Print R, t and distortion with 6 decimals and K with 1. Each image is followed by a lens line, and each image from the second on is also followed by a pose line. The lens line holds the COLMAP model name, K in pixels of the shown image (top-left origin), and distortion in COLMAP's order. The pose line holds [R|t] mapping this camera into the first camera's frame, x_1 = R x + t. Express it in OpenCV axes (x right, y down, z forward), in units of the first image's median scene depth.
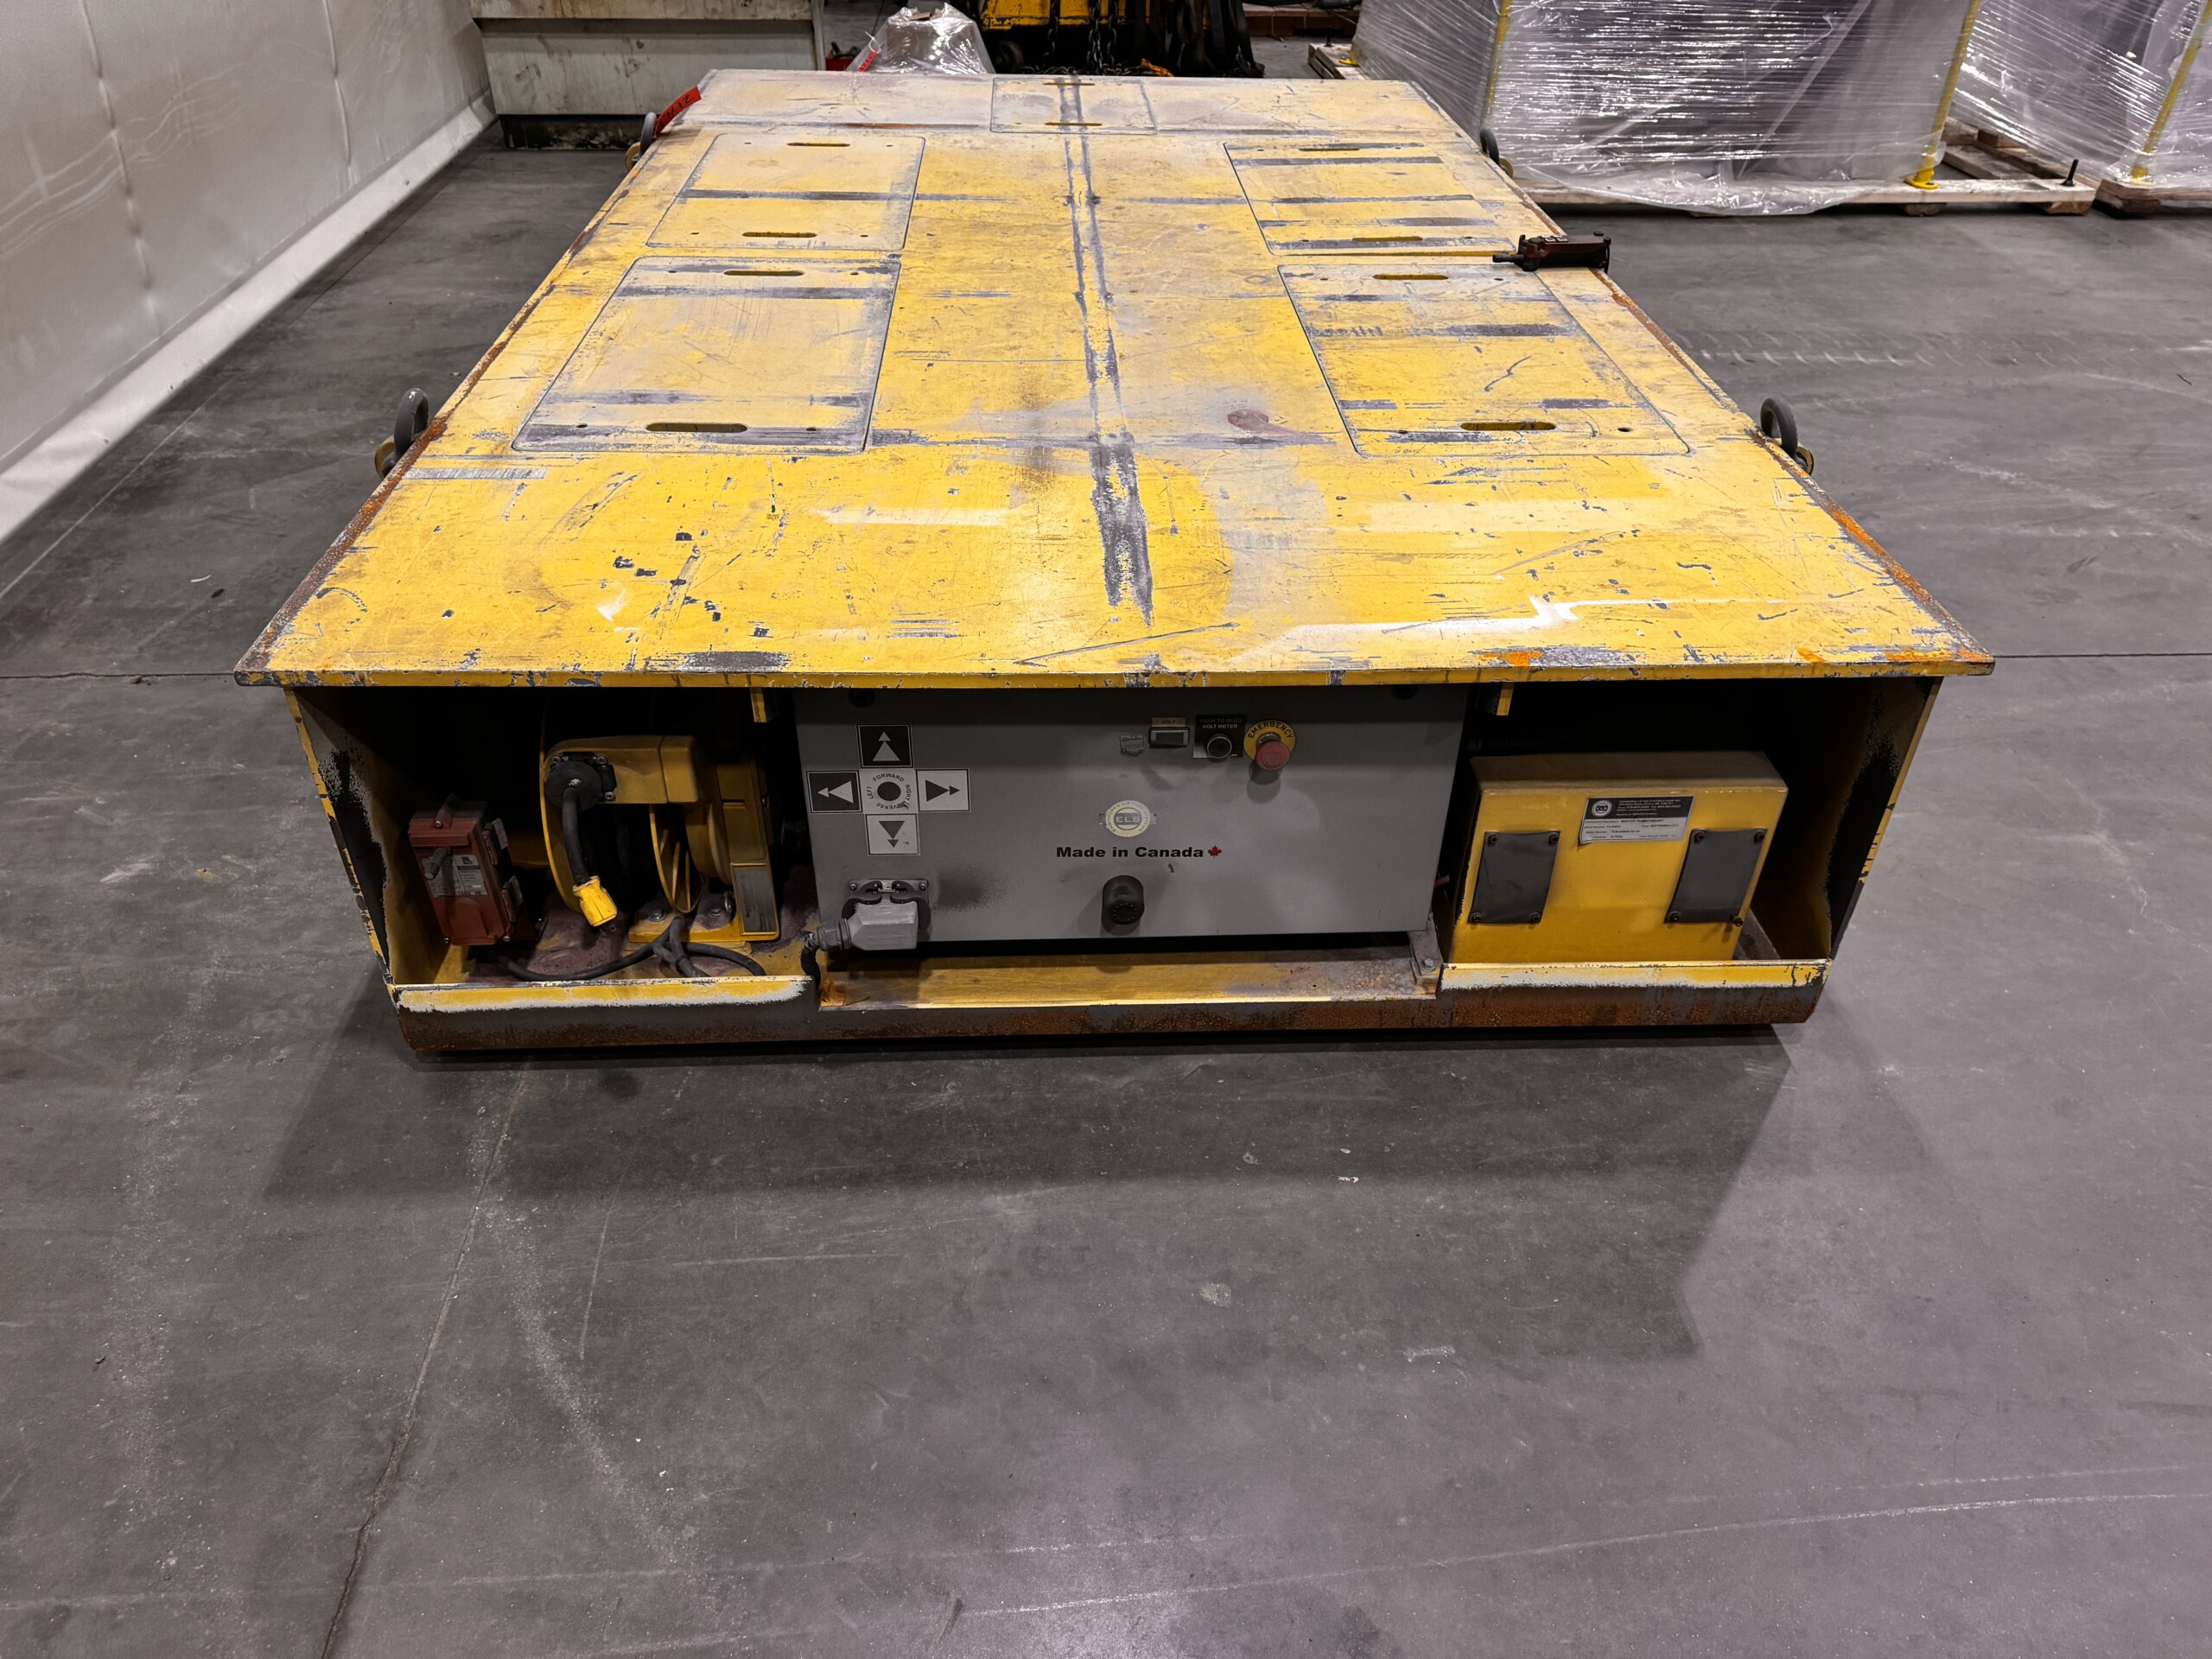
lens RADIAL K [[1555.8, 0, 1118.5], [0, 1555.8, 828.1], [0, 0, 1]] dist [0.072651, -0.097526]
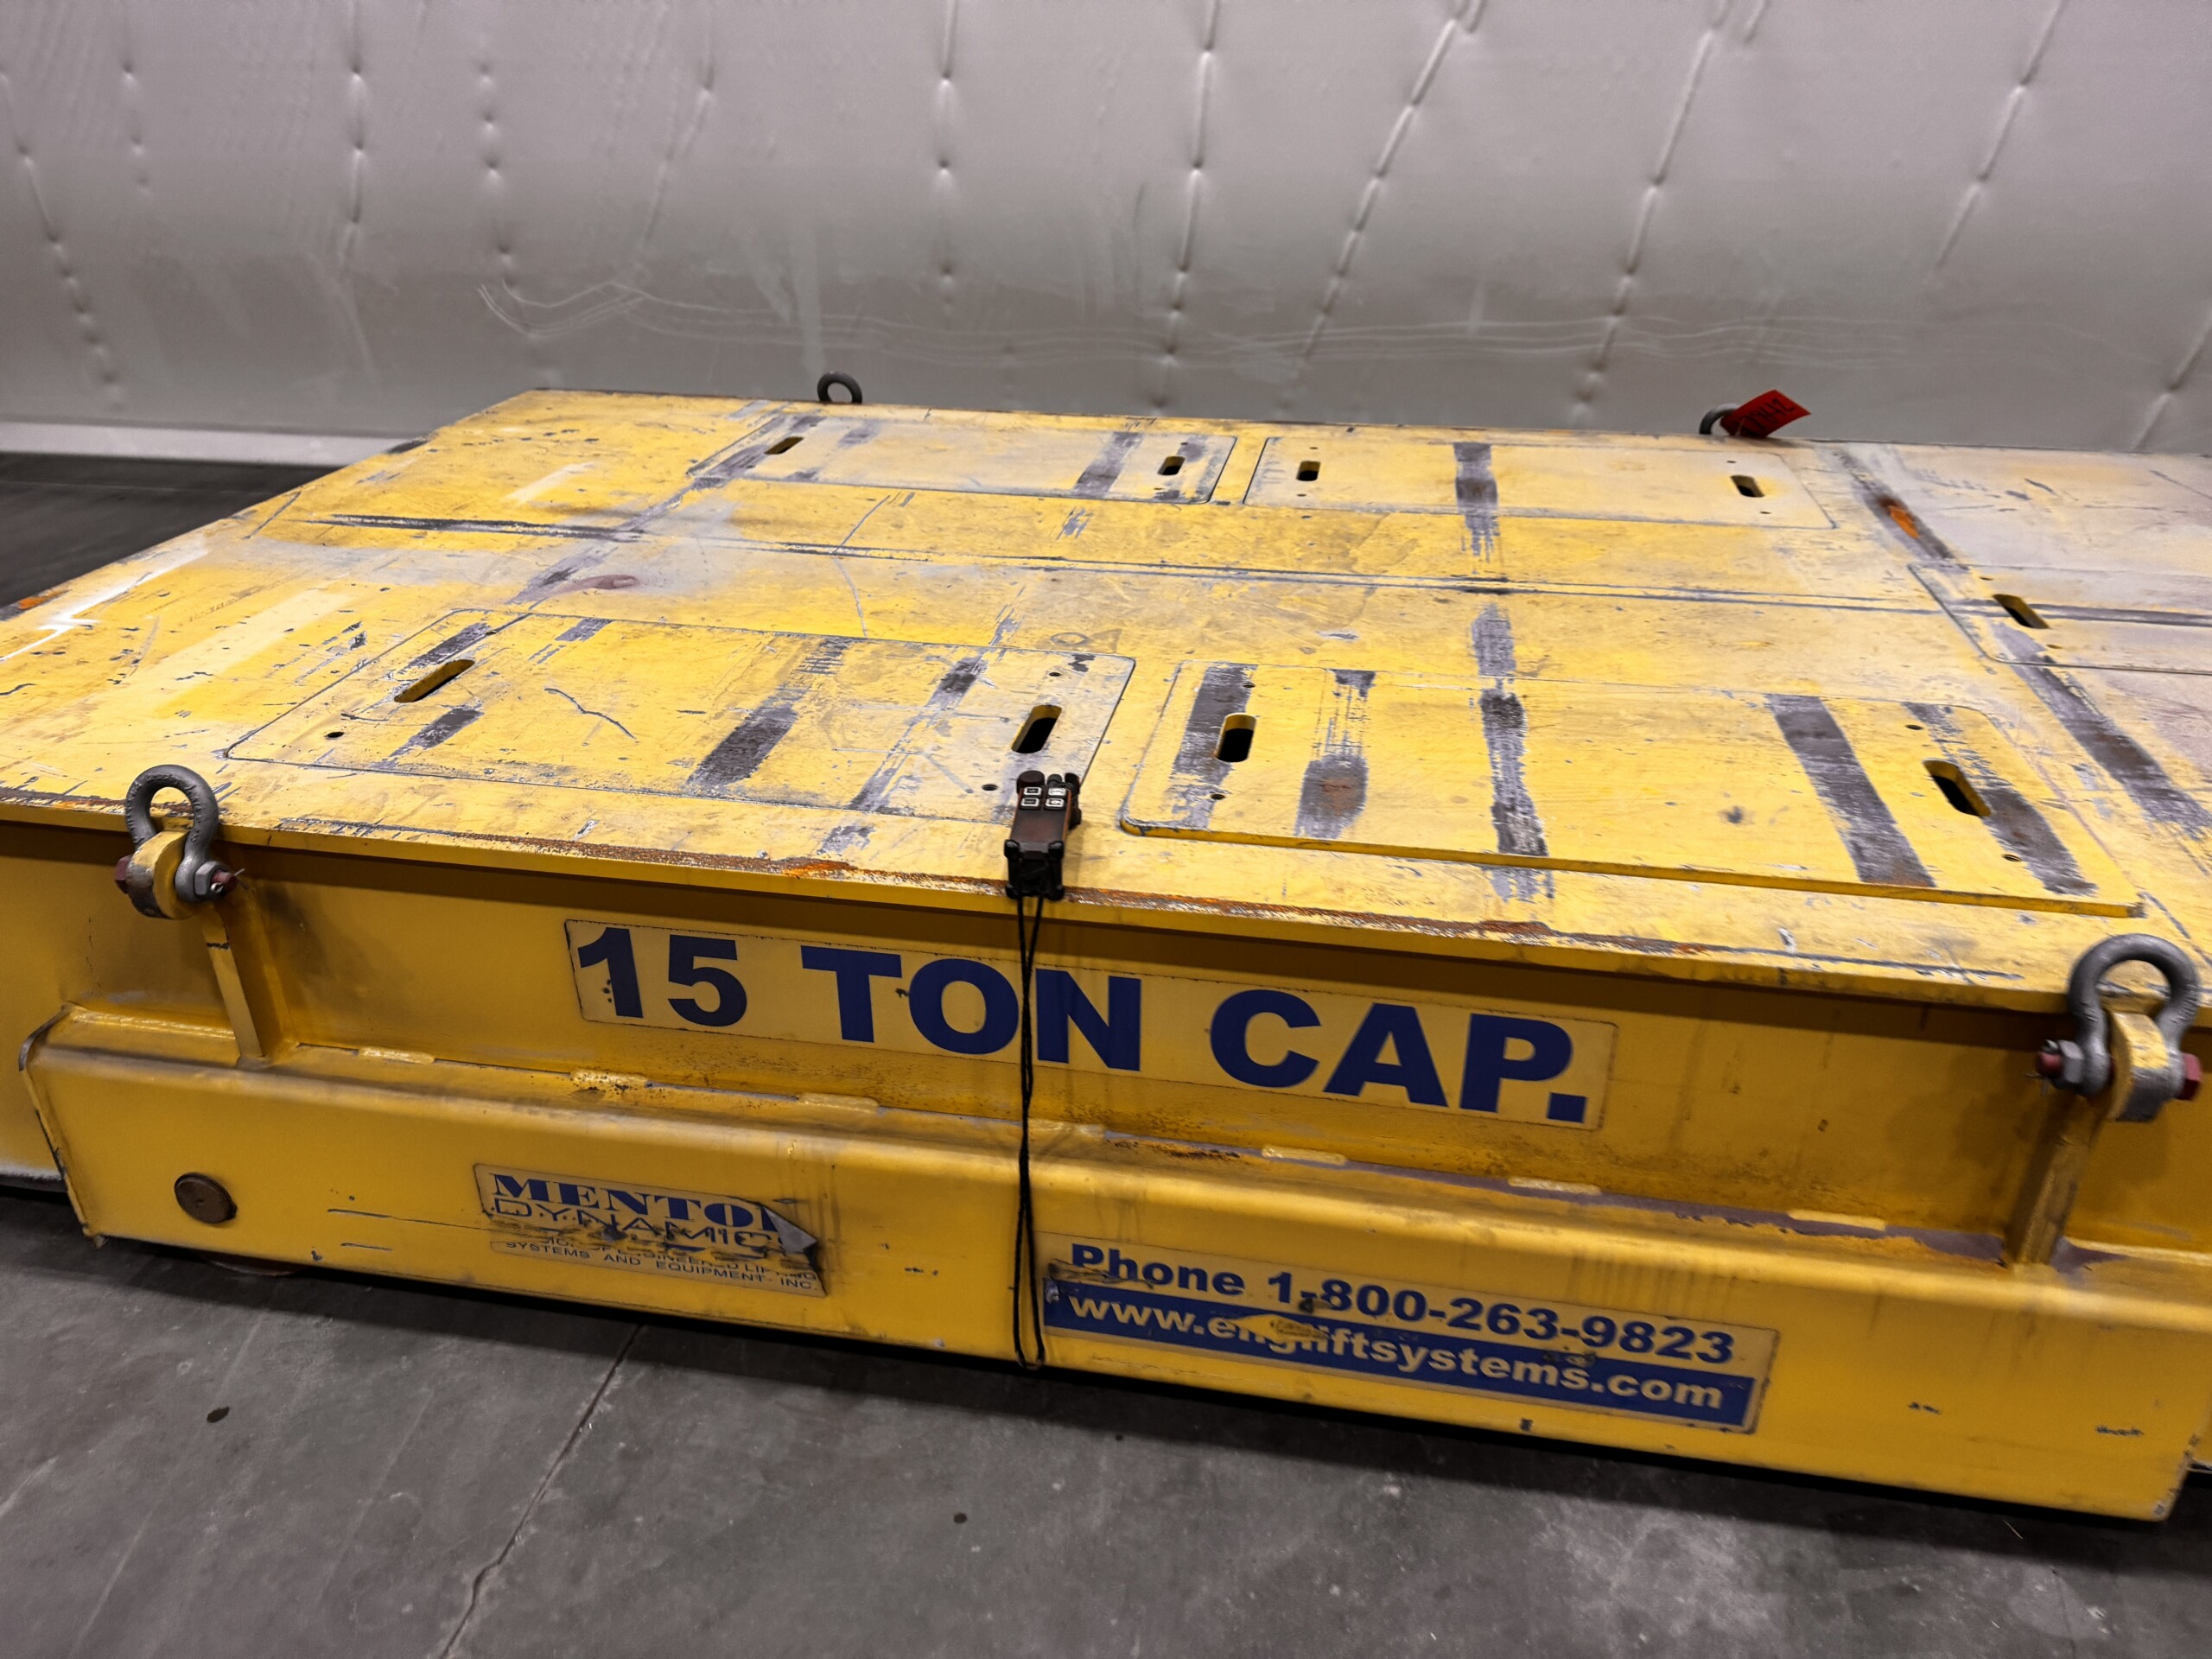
lens RADIAL K [[1555.8, 0, 1111.0], [0, 1555.8, 818.5], [0, 0, 1]] dist [0.072651, -0.097526]
pose [[-0.225806, 0.419922, -0.879021, 0.935178], [-0.578708, 0.668033, 0.467791, -0.808661], [0.783651, 0.614326, 0.092167, 1.277784]]
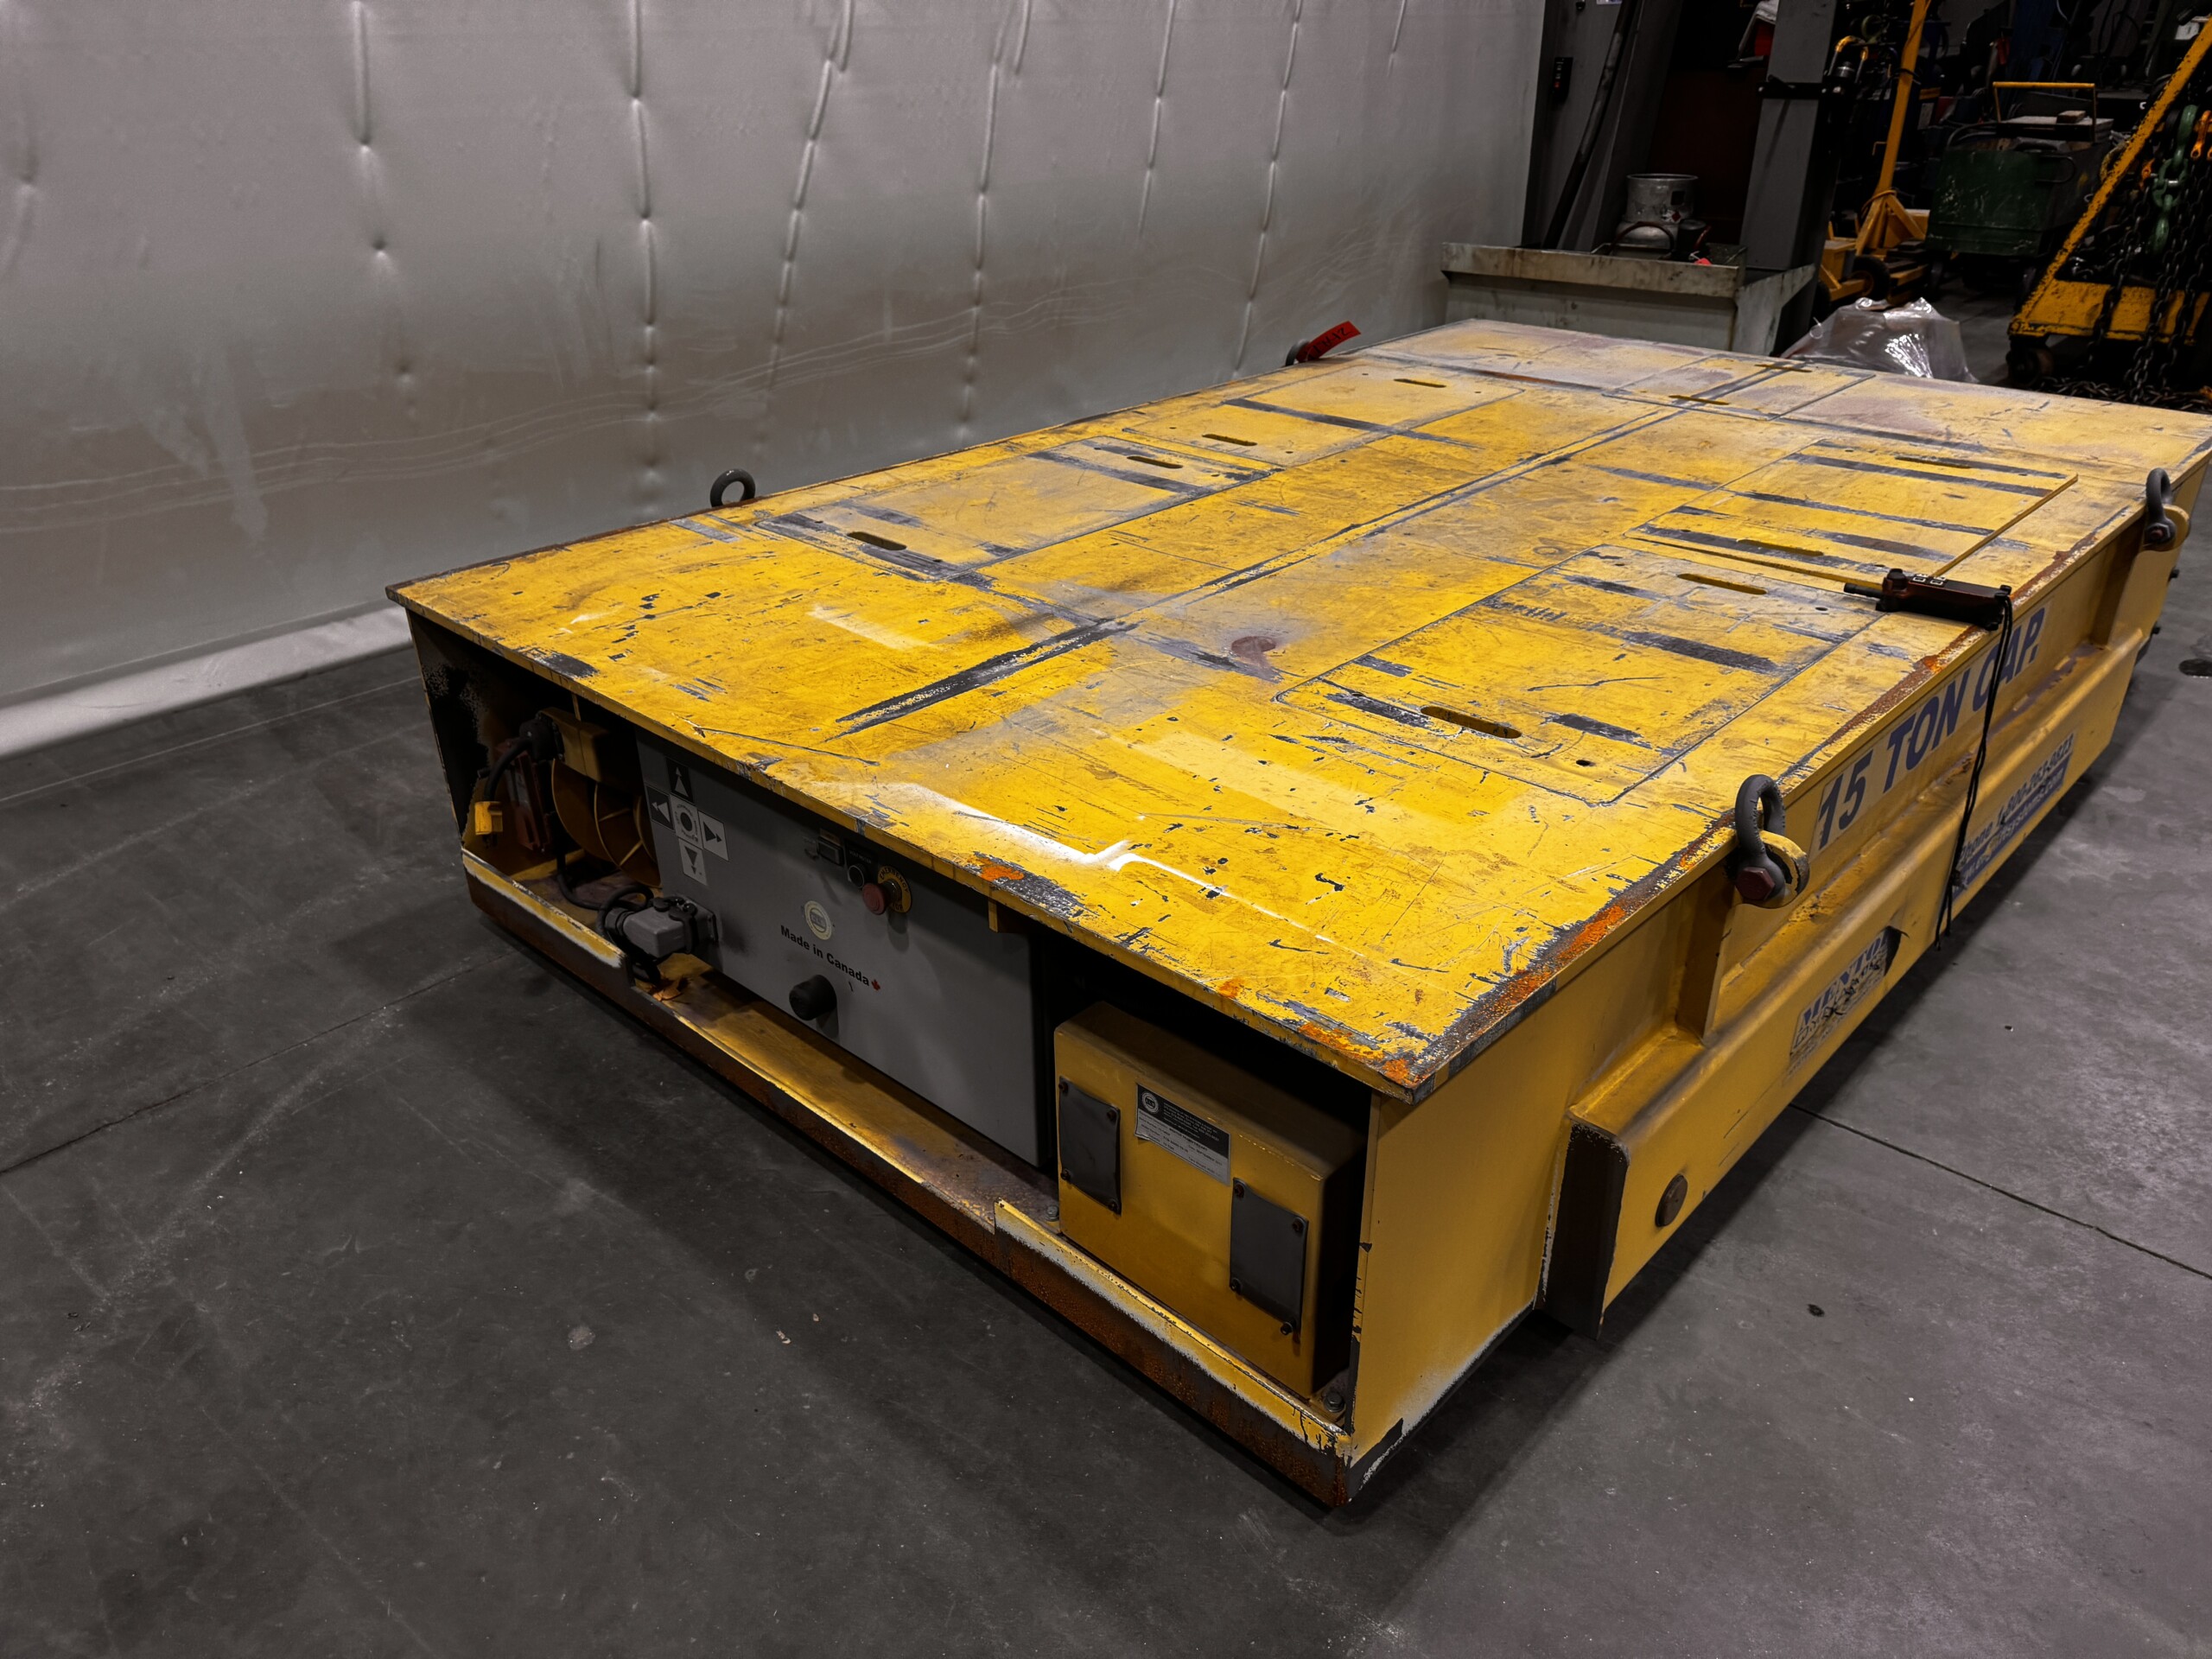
lens RADIAL K [[1555.8, 0, 1122.6], [0, 1555.8, 807.2], [0, 0, 1]] dist [0.072651, -0.097526]
pose [[0.695913, 0.299049, -0.652898, 0.714025], [-0.403855, 0.914751, -0.011475, -0.129016], [0.593807, 0.271662, 0.757359, 0.252789]]
